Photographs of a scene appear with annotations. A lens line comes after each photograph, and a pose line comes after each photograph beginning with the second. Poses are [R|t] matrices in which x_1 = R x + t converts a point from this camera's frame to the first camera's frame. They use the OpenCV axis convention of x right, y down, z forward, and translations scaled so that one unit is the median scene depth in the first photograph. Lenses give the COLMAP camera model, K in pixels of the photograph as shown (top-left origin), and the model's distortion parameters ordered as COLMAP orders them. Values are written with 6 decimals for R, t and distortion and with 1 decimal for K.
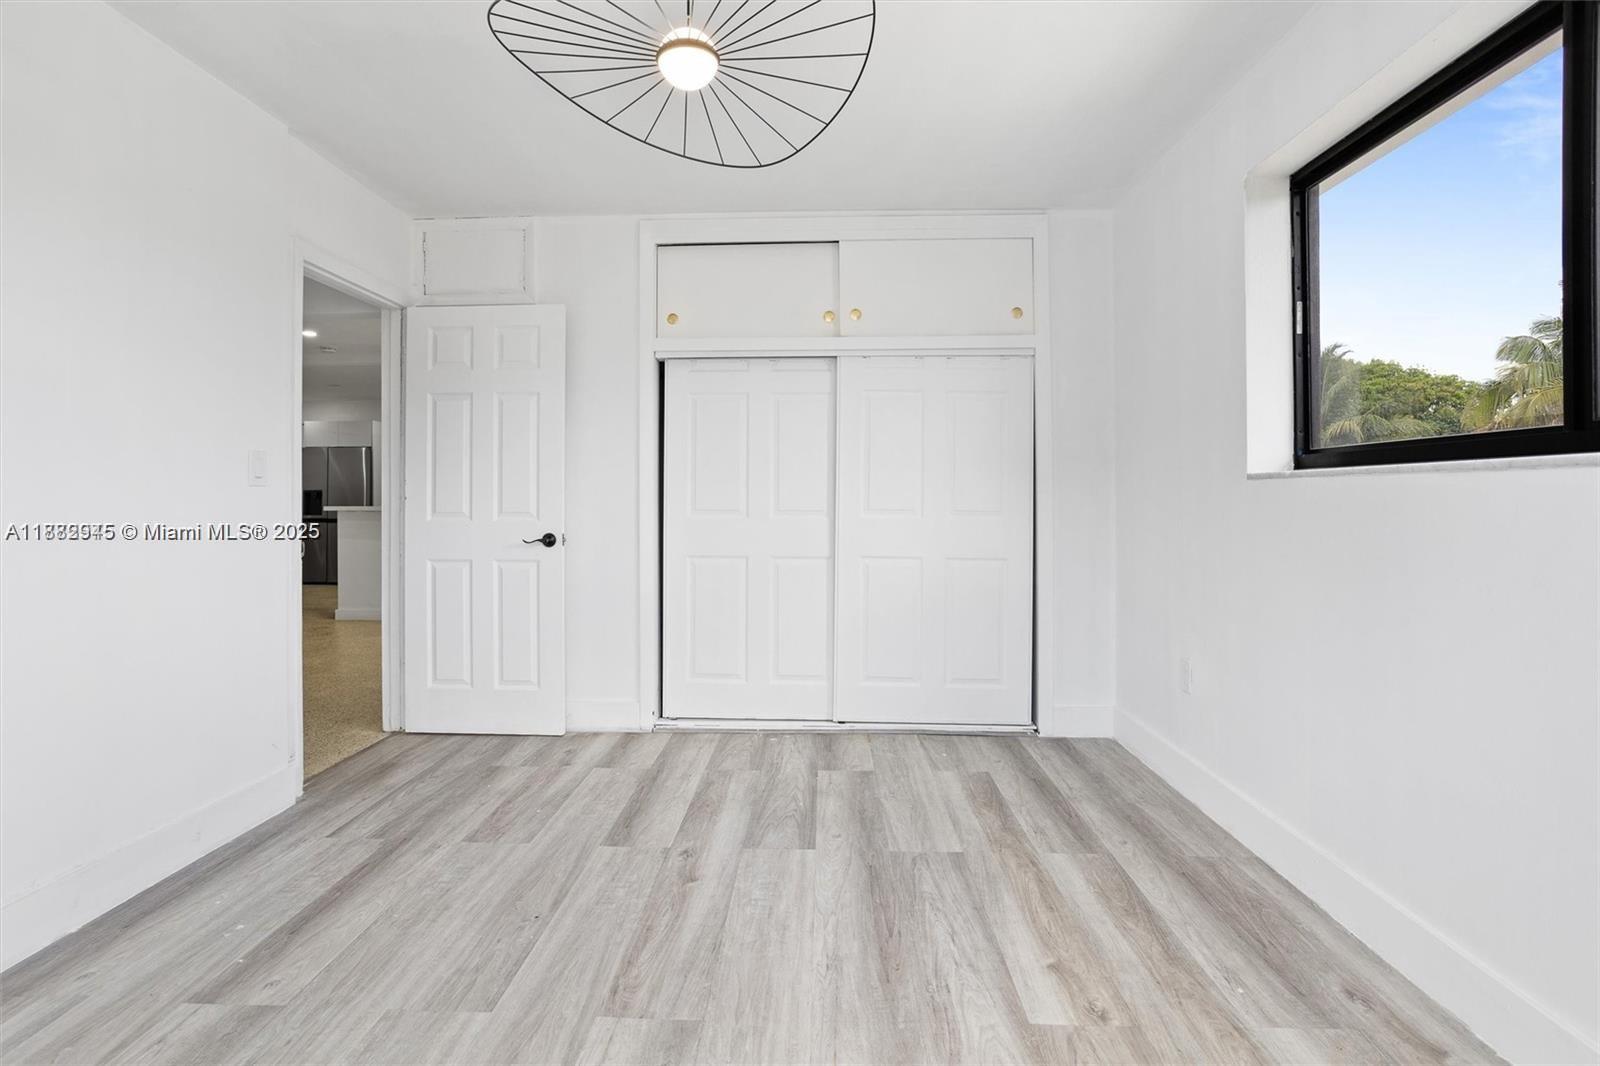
lens RADIAL K [[771.2, 0, 783.1], [0, 771.2, 490.3], [0, 0, 1]] dist [-0.000150, 0.000849]
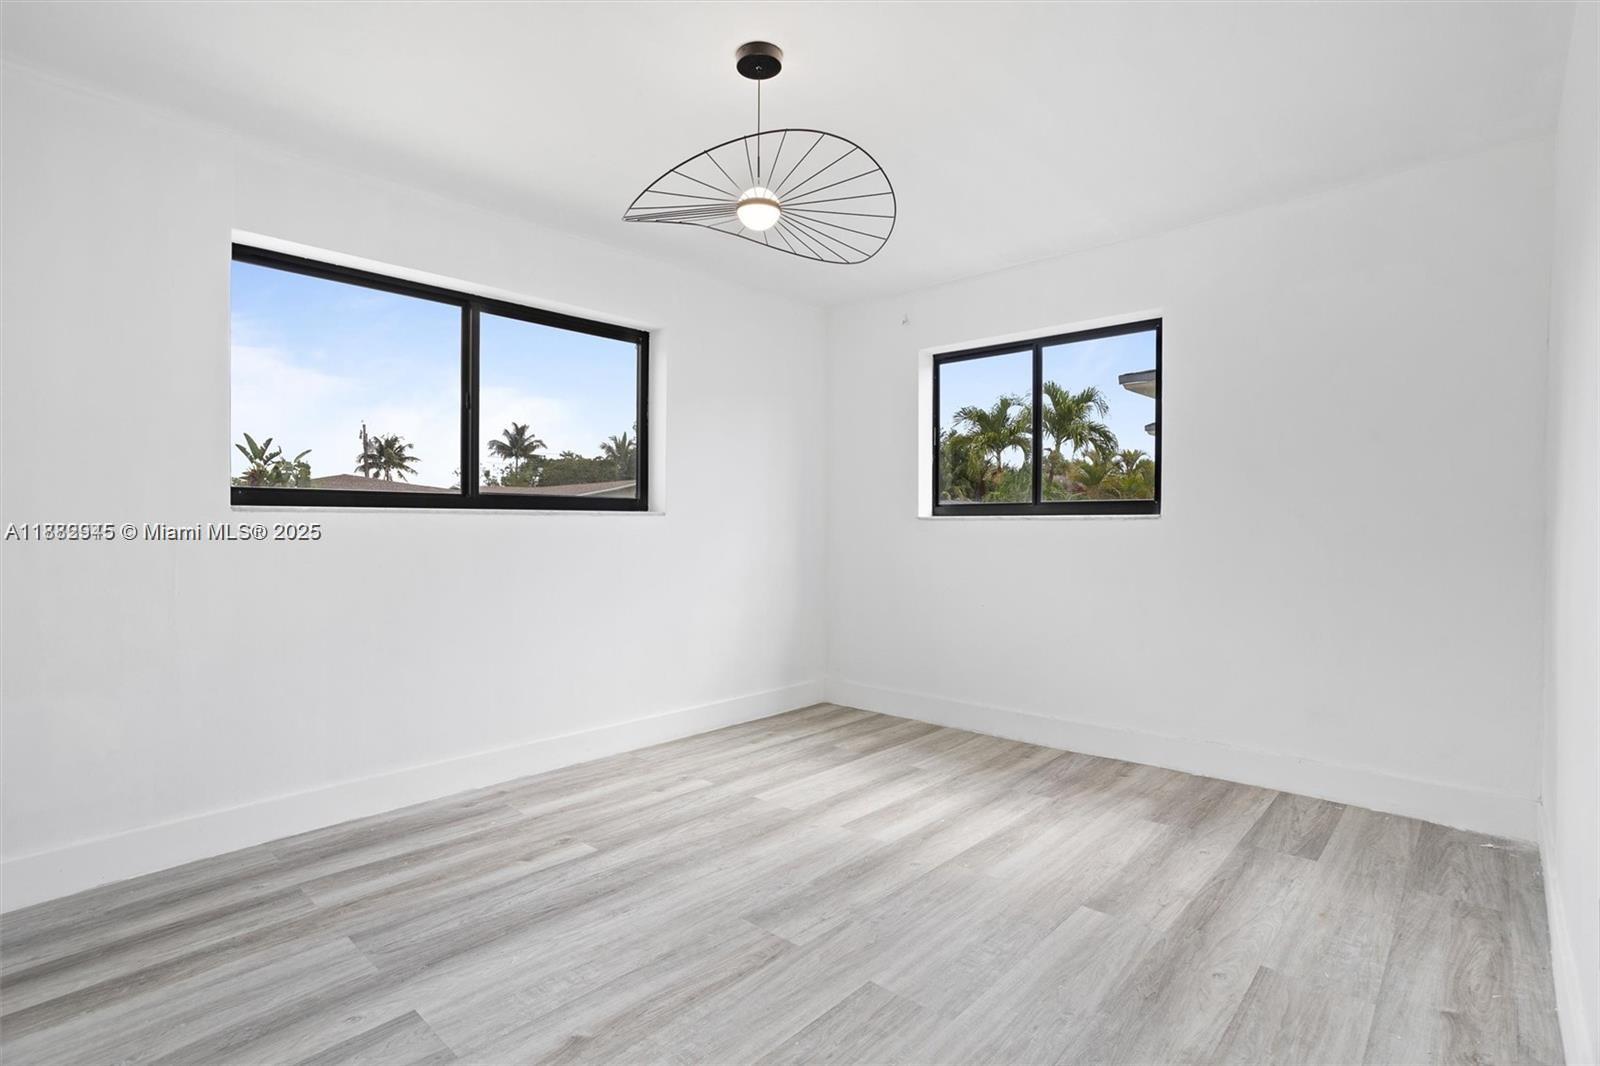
lens RADIAL K [[771.2, 0, 797.7], [0, 771.2, 532.9], [0, 0, 1]] dist [-0.000150, 0.000849]
pose [[-0.768396, 0.002645, 0.639969, -0.908977], [-0.000003, 0.999991, -0.004137, 0.026914], [-0.639974, -0.003180, -0.768390, 1.726638]]
